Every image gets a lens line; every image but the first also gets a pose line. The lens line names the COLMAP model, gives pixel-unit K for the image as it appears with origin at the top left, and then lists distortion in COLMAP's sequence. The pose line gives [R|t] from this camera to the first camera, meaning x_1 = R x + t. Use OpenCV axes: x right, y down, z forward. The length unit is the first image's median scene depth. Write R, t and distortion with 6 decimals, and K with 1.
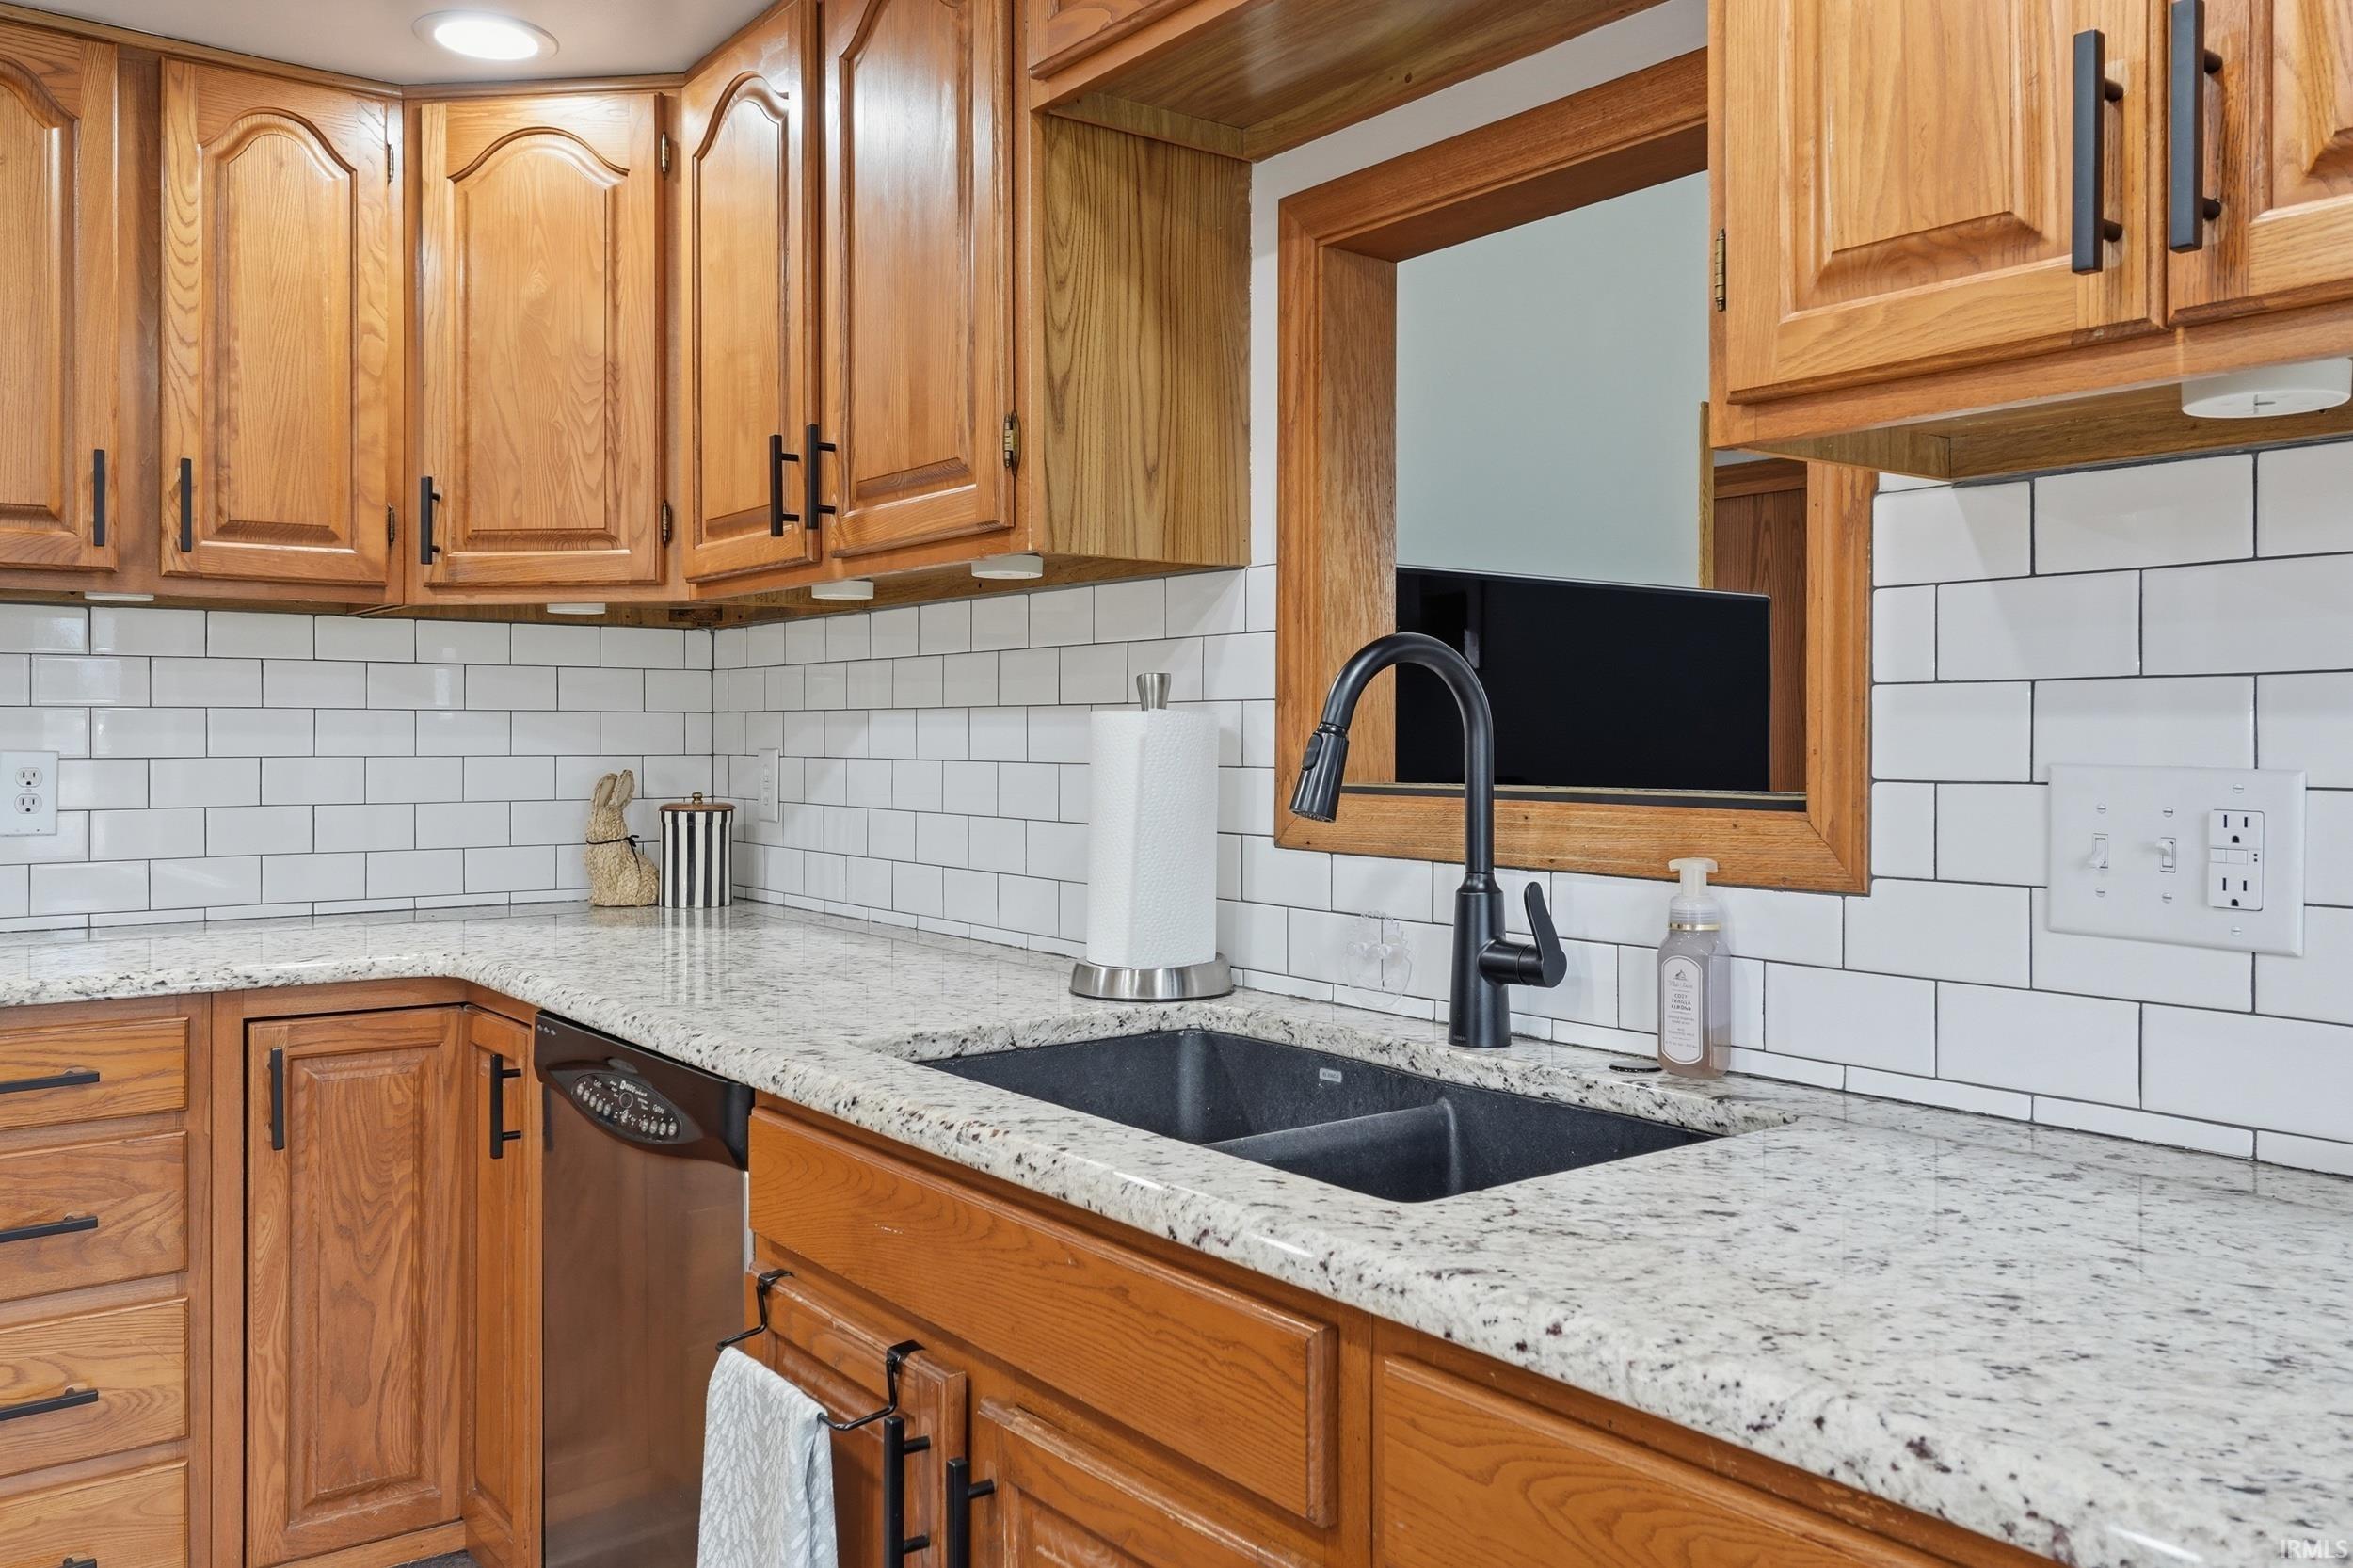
lens RADIAL K [[1793.1, 0, 1194.0], [0, 1793.1, 736.3], [0, 0, 1]] dist [-0.002885, 0.000835]
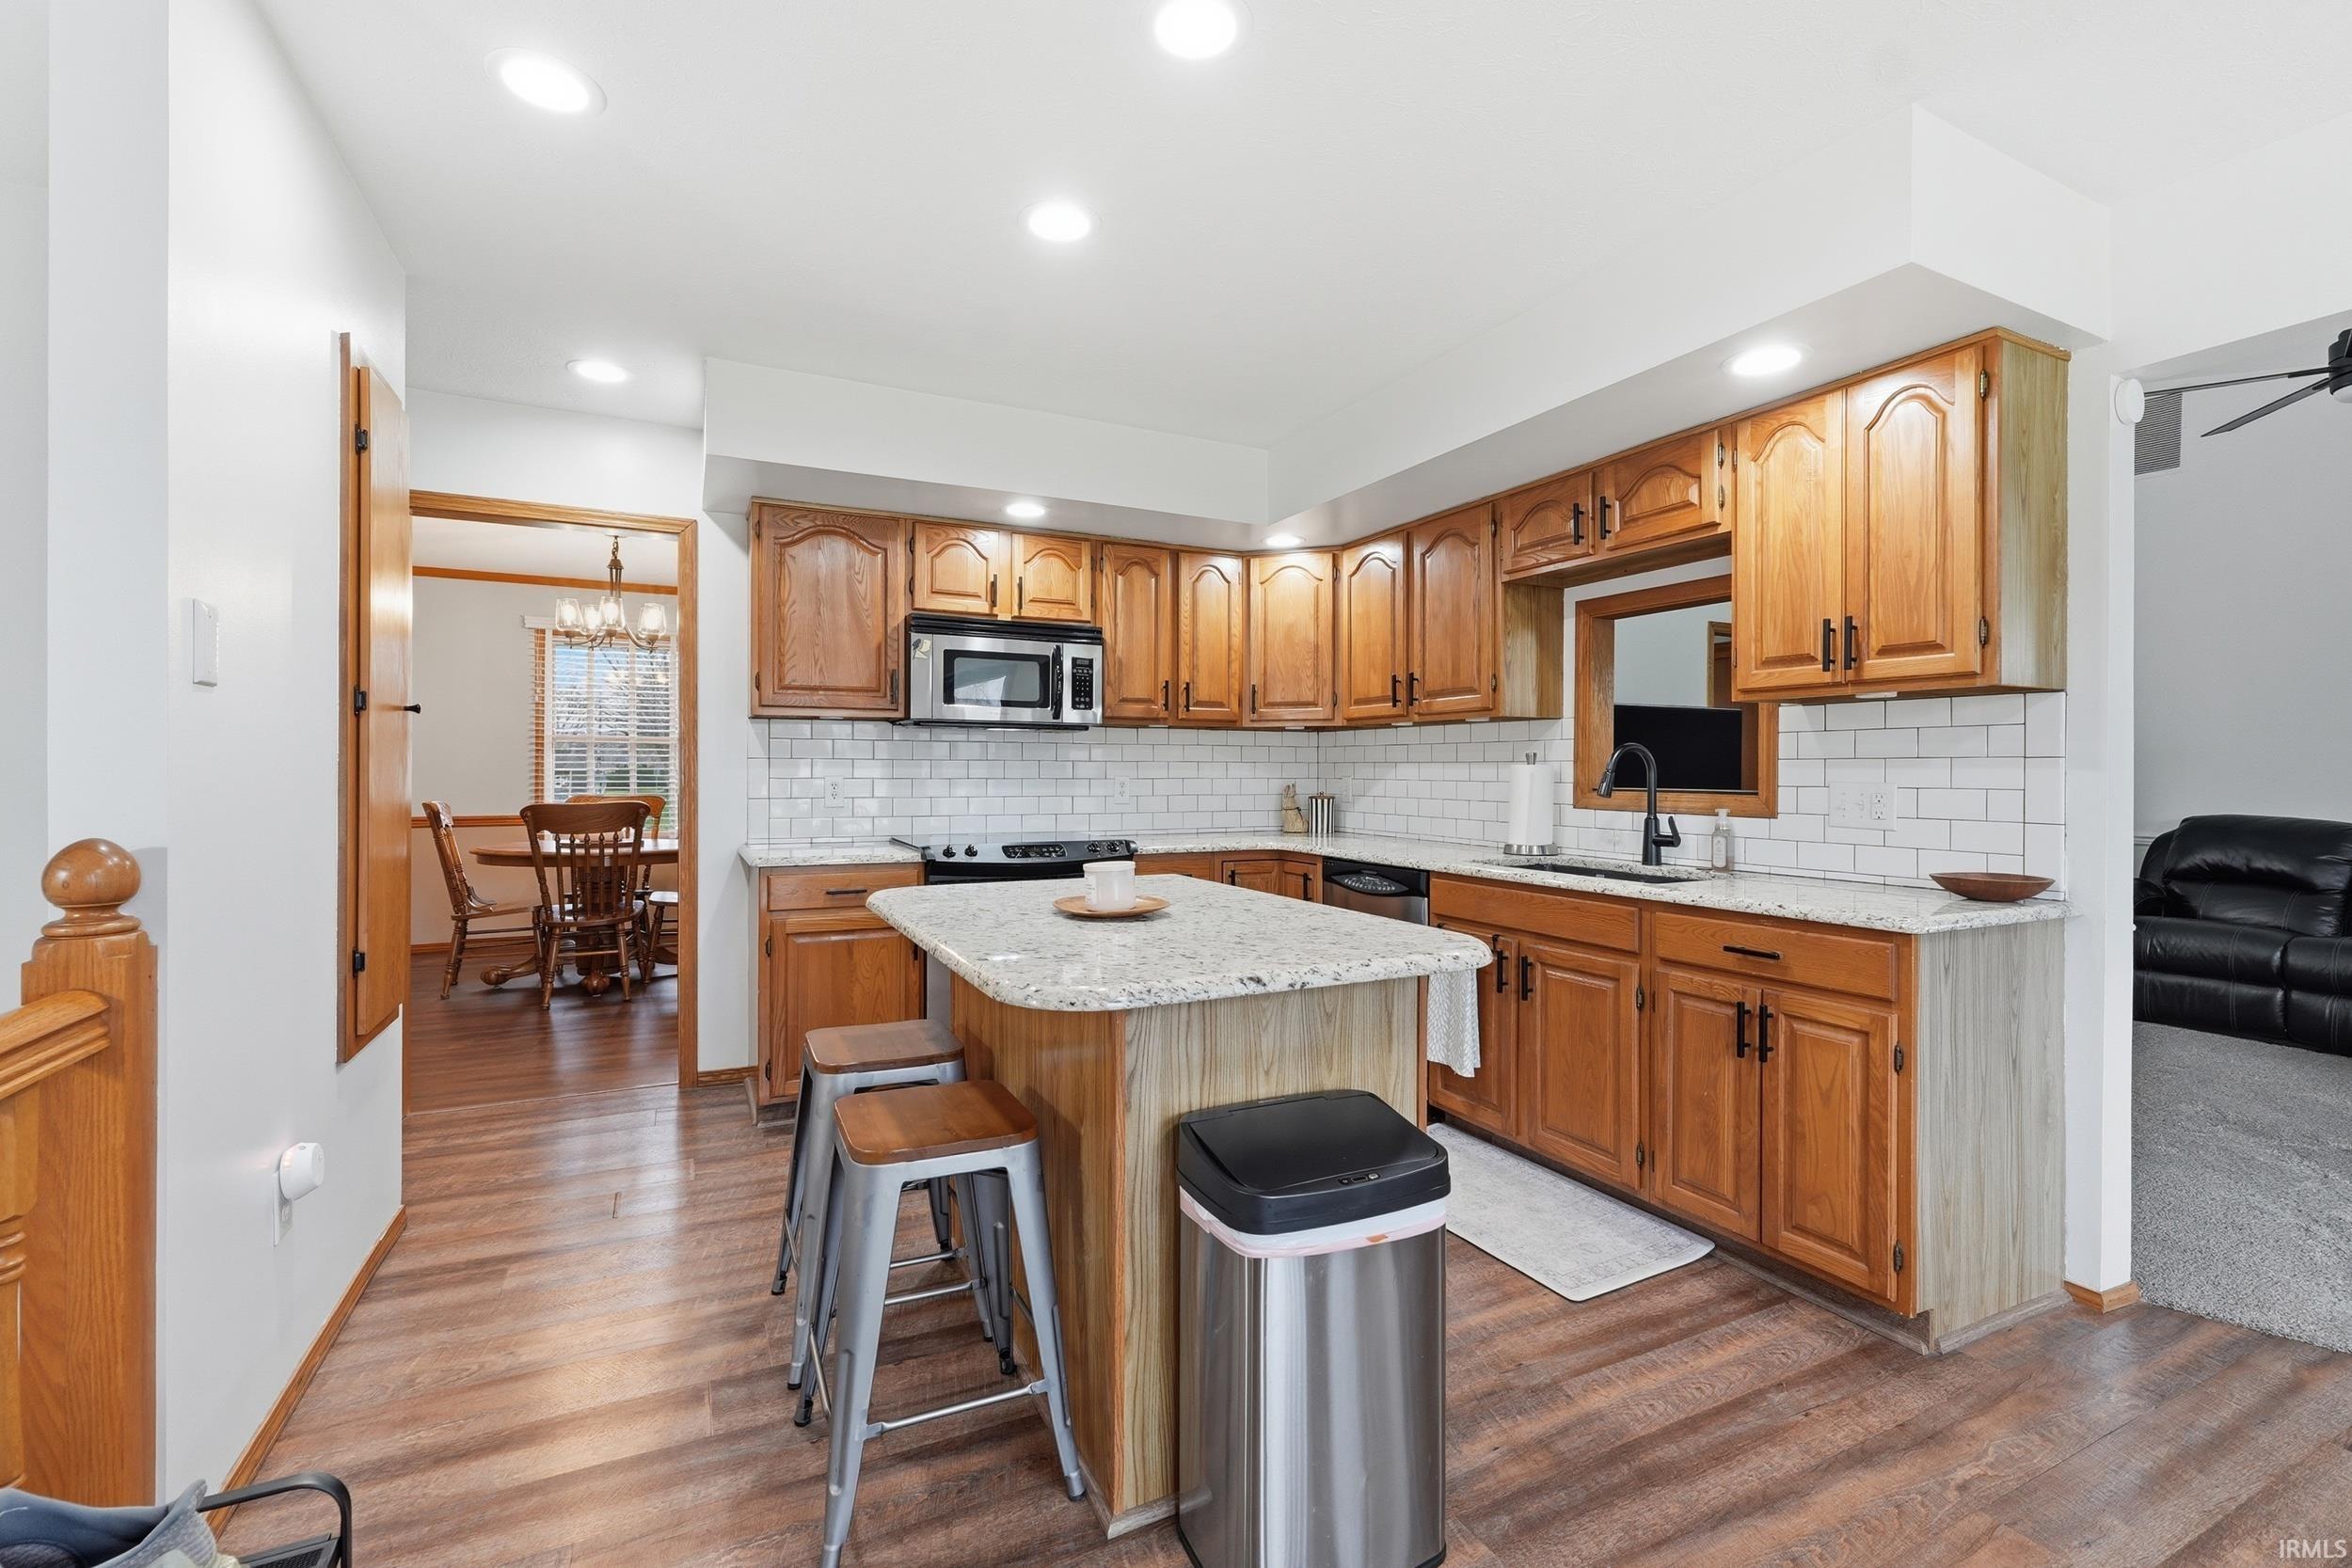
lens RADIAL K [[1002.2, 0, 1185.2], [0, 1002.2, 771.2], [0, 0, 1]] dist [-0.000105, 0.000720]
pose [[0.981952, 0.001971, -0.189120, -0.287281], [-0.001628, 0.999997, 0.001967, -0.005185], [0.189123, -0.001623, 0.981952, -0.841735]]
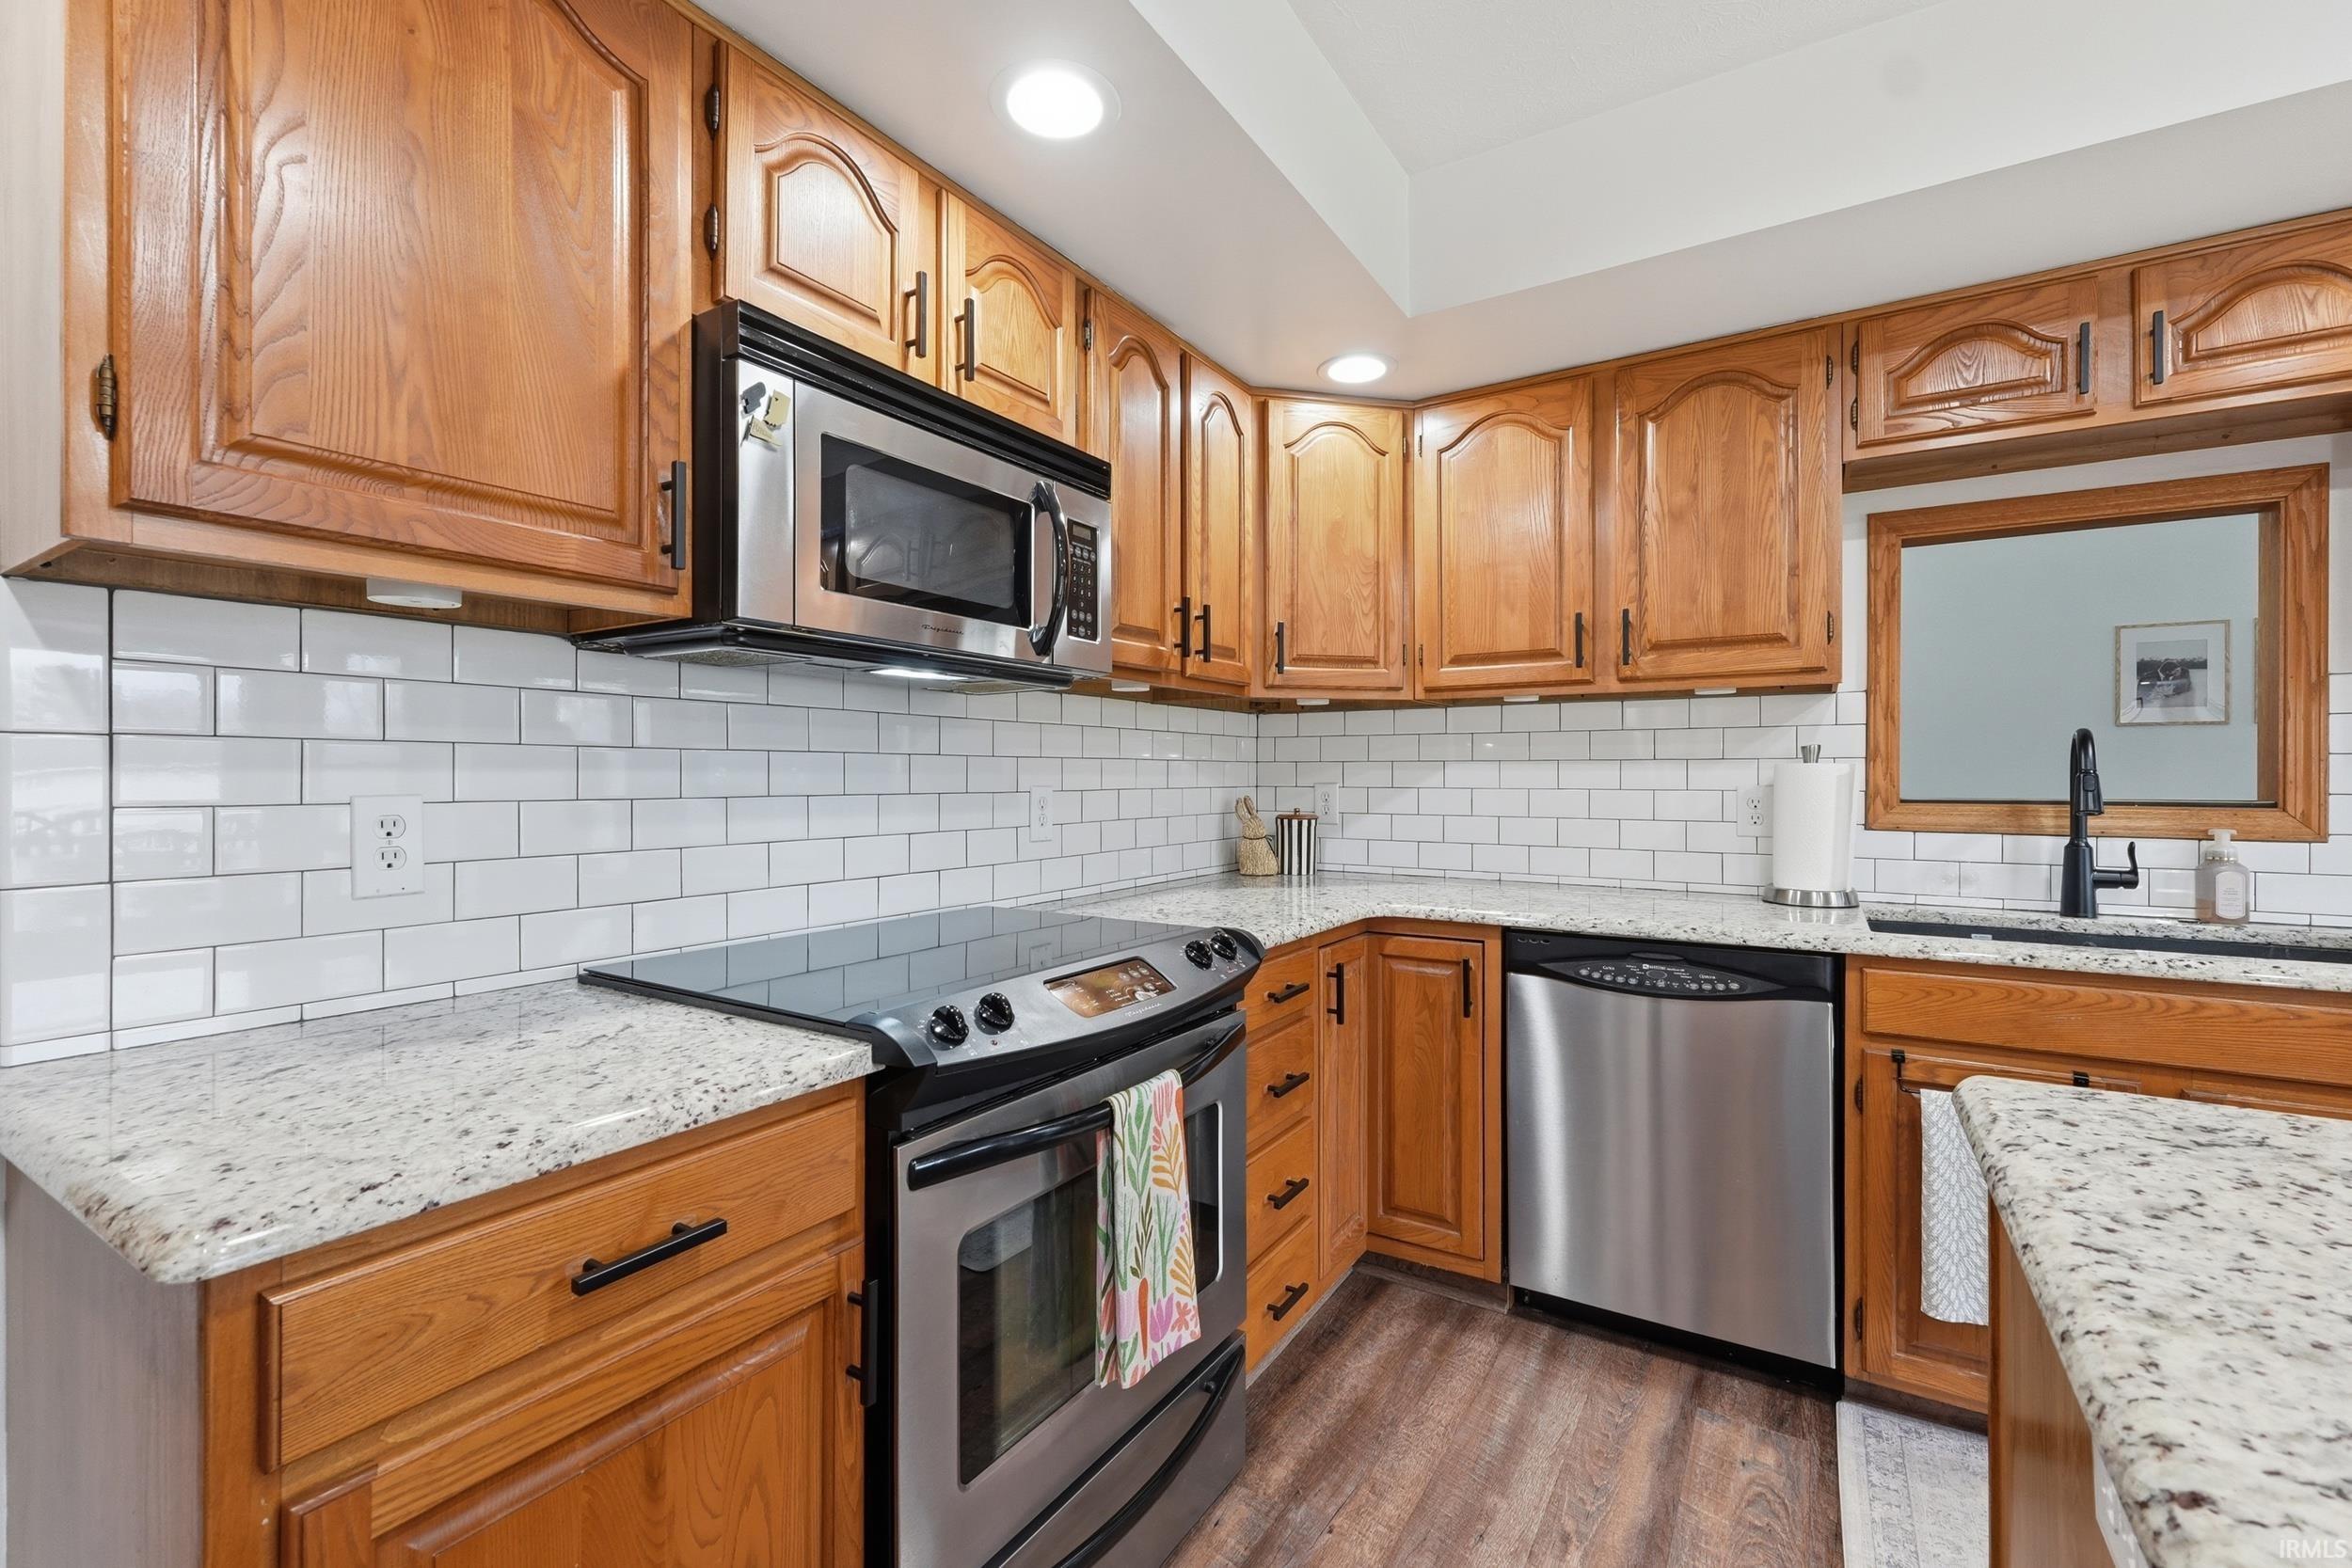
lens RADIAL K [[1002.2, 0, 1174.7], [0, 1002.2, 773.5], [0, 0, 1]] dist [-0.000105, 0.000720]
pose [[0.938484, -0.001318, 0.345322, -1.080853], [0.001276, 0.999999, 0.000349, -0.004269], [-0.345322, 0.000113, 0.938484, 0.196201]]
